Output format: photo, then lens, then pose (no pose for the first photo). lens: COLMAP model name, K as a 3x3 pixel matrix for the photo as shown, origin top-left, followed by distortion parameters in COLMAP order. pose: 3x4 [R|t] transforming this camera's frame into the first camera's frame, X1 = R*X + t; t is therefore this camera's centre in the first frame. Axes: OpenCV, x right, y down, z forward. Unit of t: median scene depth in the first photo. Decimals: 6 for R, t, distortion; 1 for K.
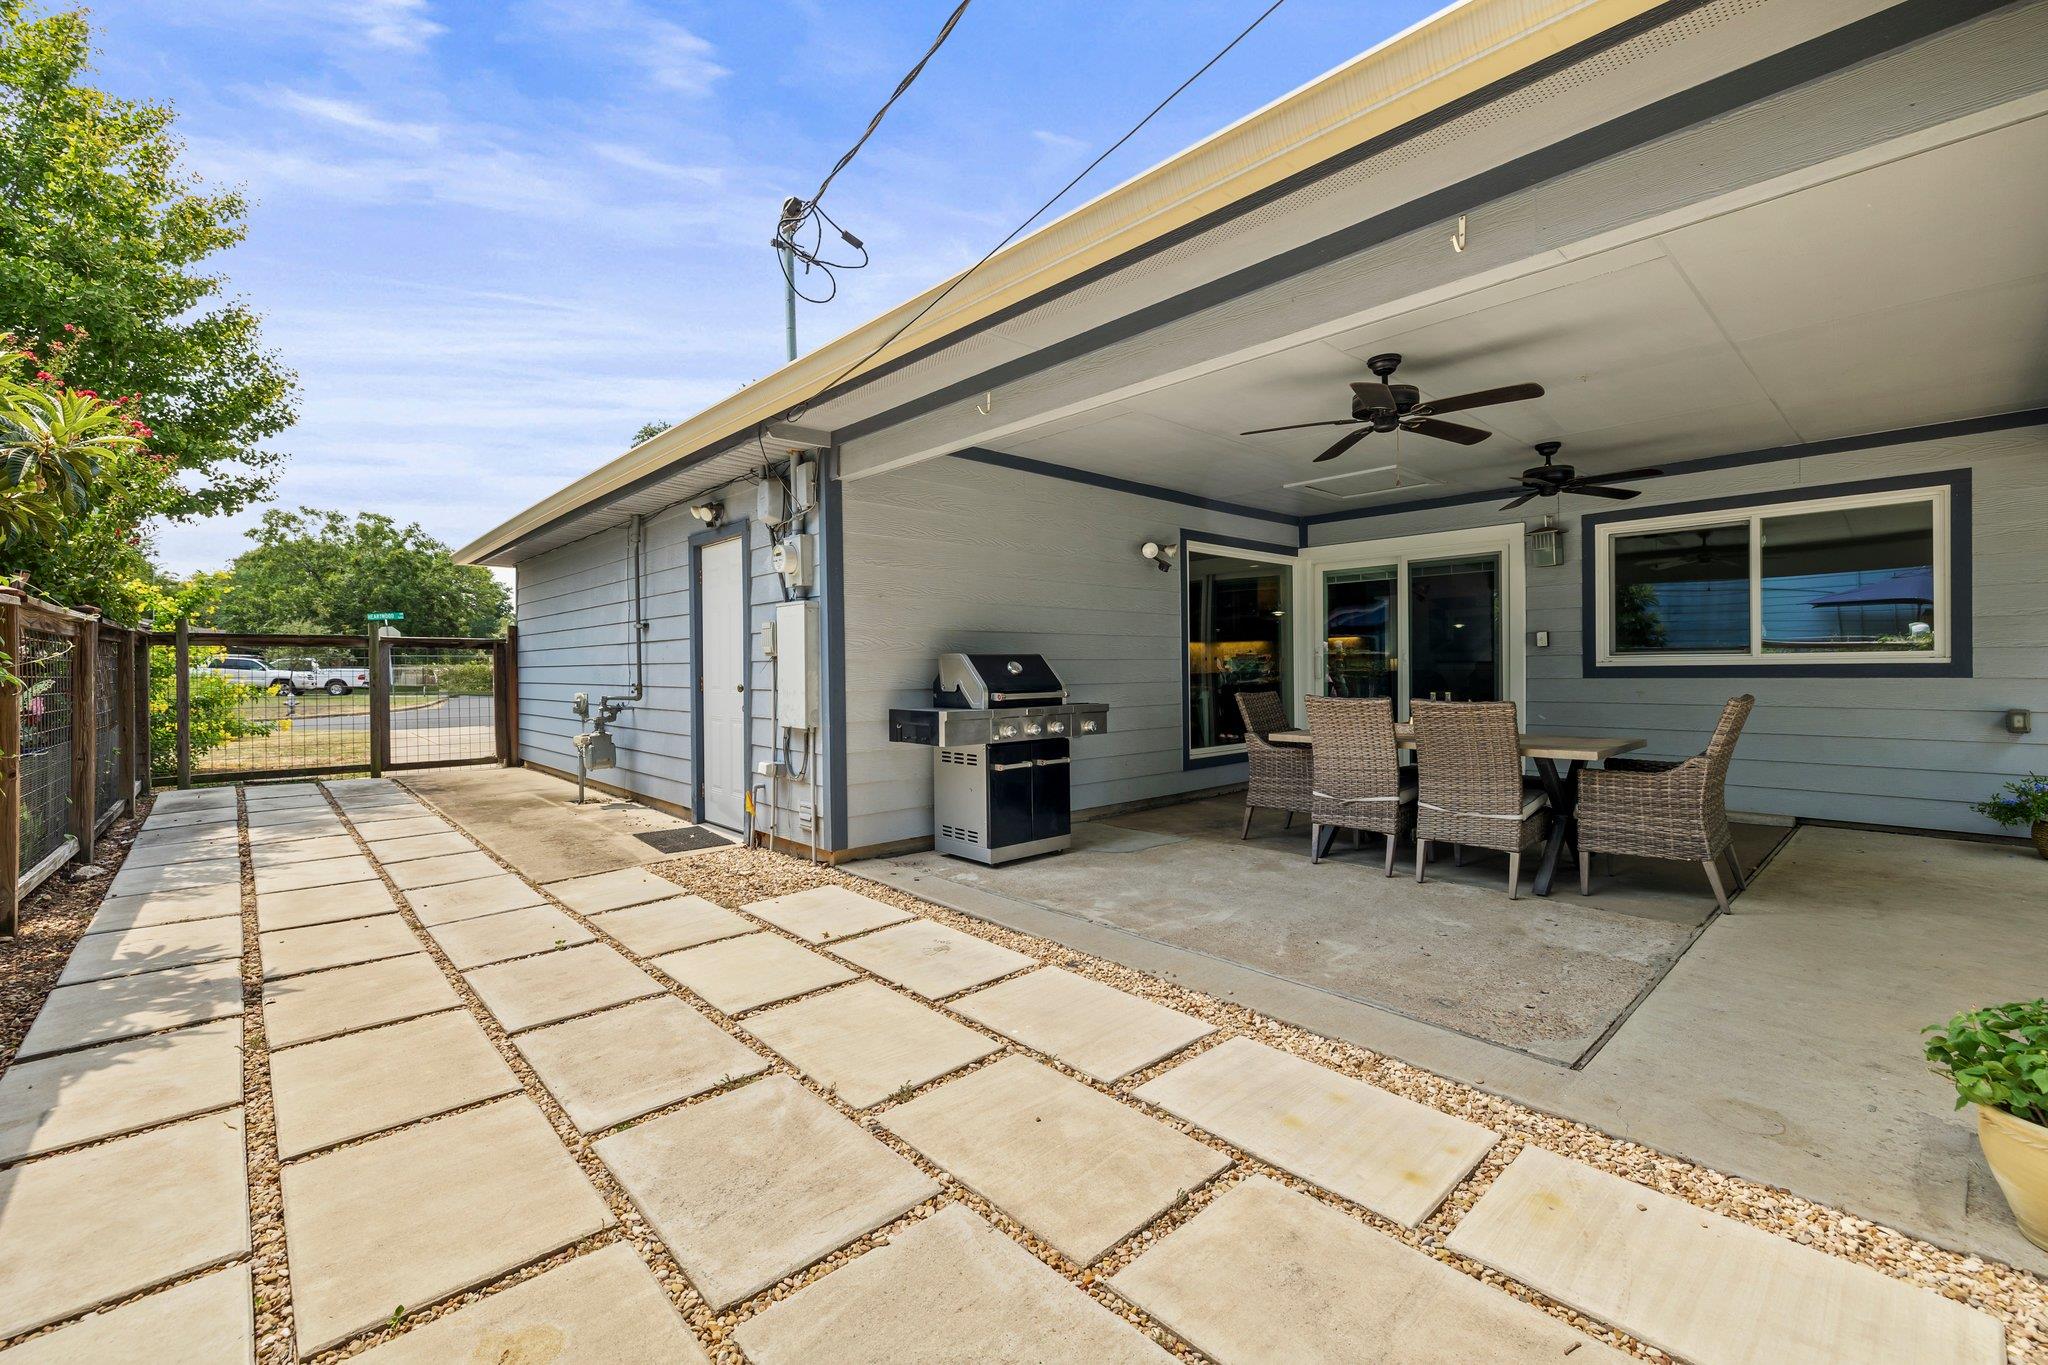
lens RADIAL K [[857.7, 0, 1018.7], [0, 857.7, 671.0], [0, 0, 1]] dist [-0.001999, -0.000607]
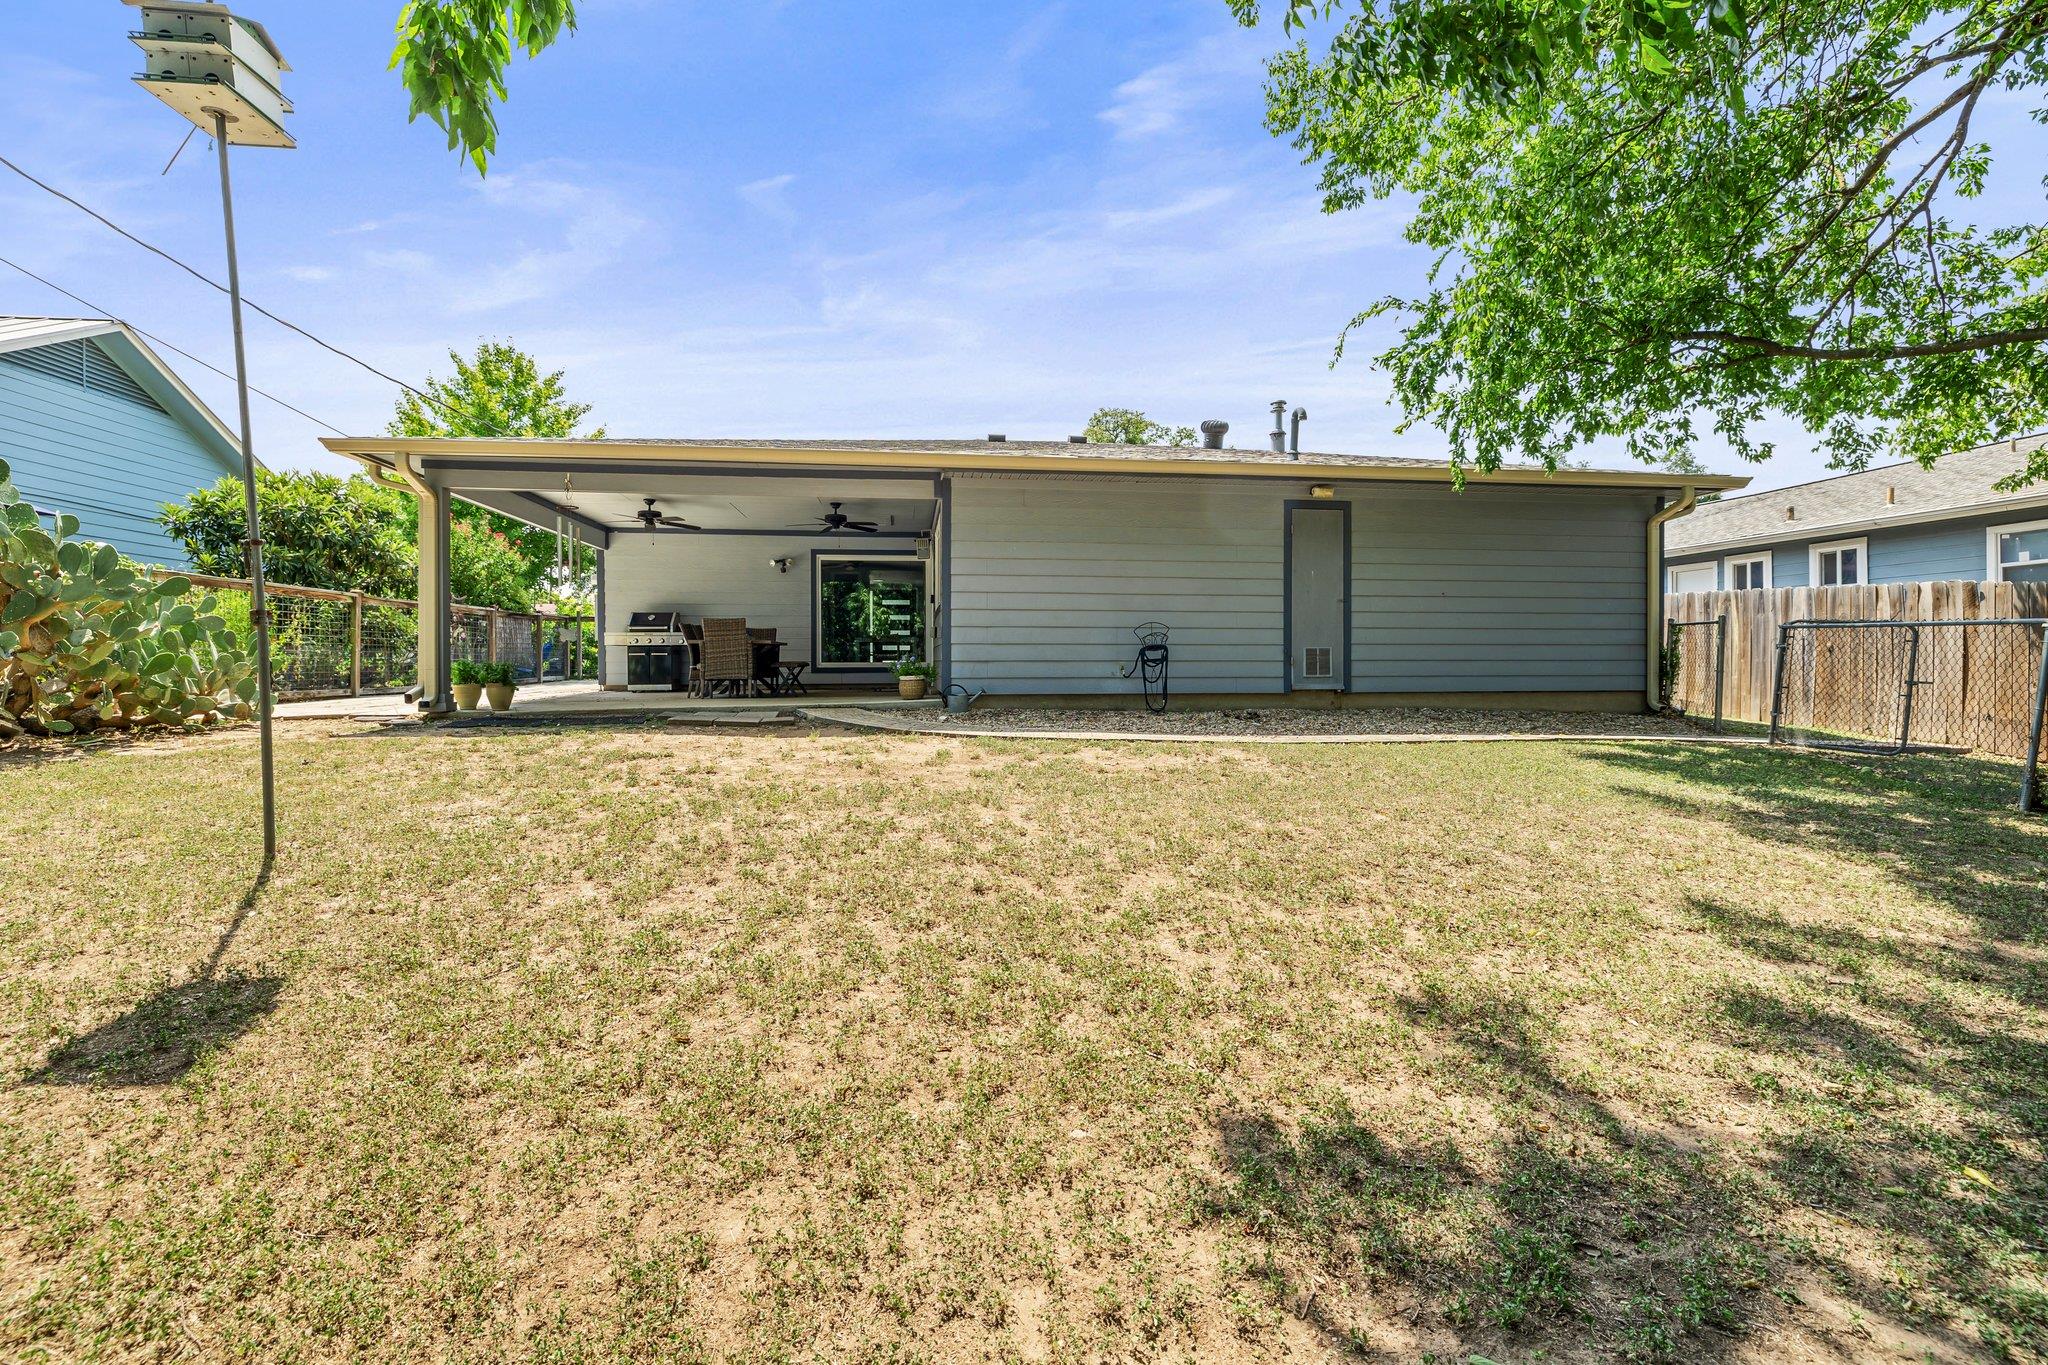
lens RADIAL K [[857.7, 0, 1026.1], [0, 857.7, 675.3], [0, 0, 1]] dist [-0.001999, -0.000607]
pose [[0.822418, 0.014292, -0.568704, 1.798367], [-0.004349, 0.999813, 0.018837, 0.086113], [0.568867, -0.013019, 0.822327, -0.348719]]
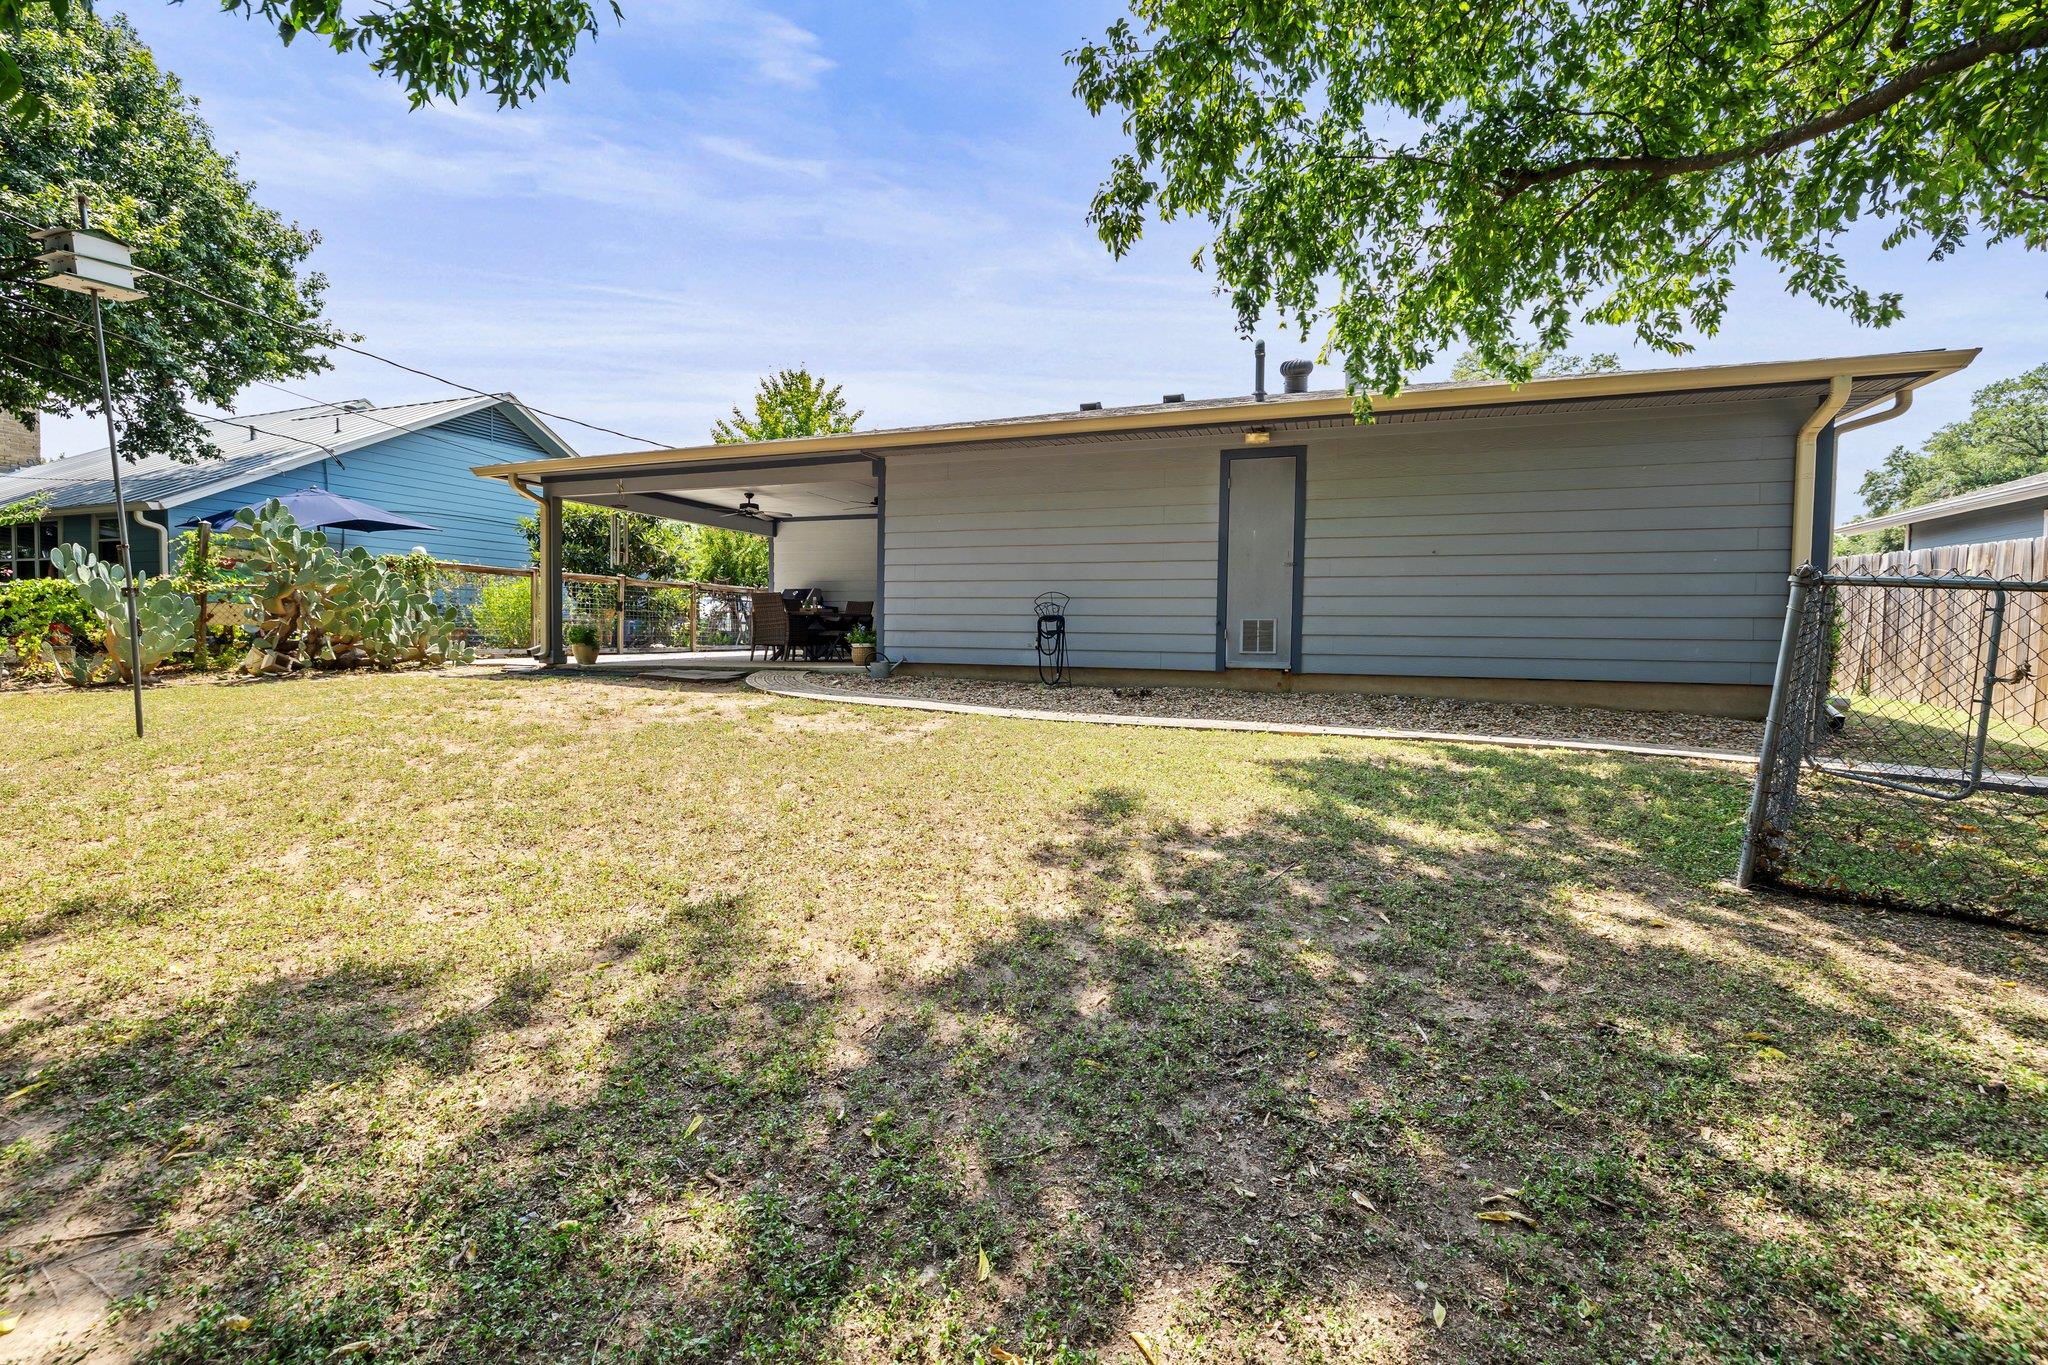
lens RADIAL K [[857.7, 0, 1014.6], [0, 857.7, 682.6], [0, 0, 1]] dist [-0.001999, -0.000607]
pose [[0.466682, 0.060795, -0.882333, 2.317074], [-0.016819, 0.998064, 0.059873, 0.087012], [0.884265, -0.013102, 0.466801, 0.220815]]
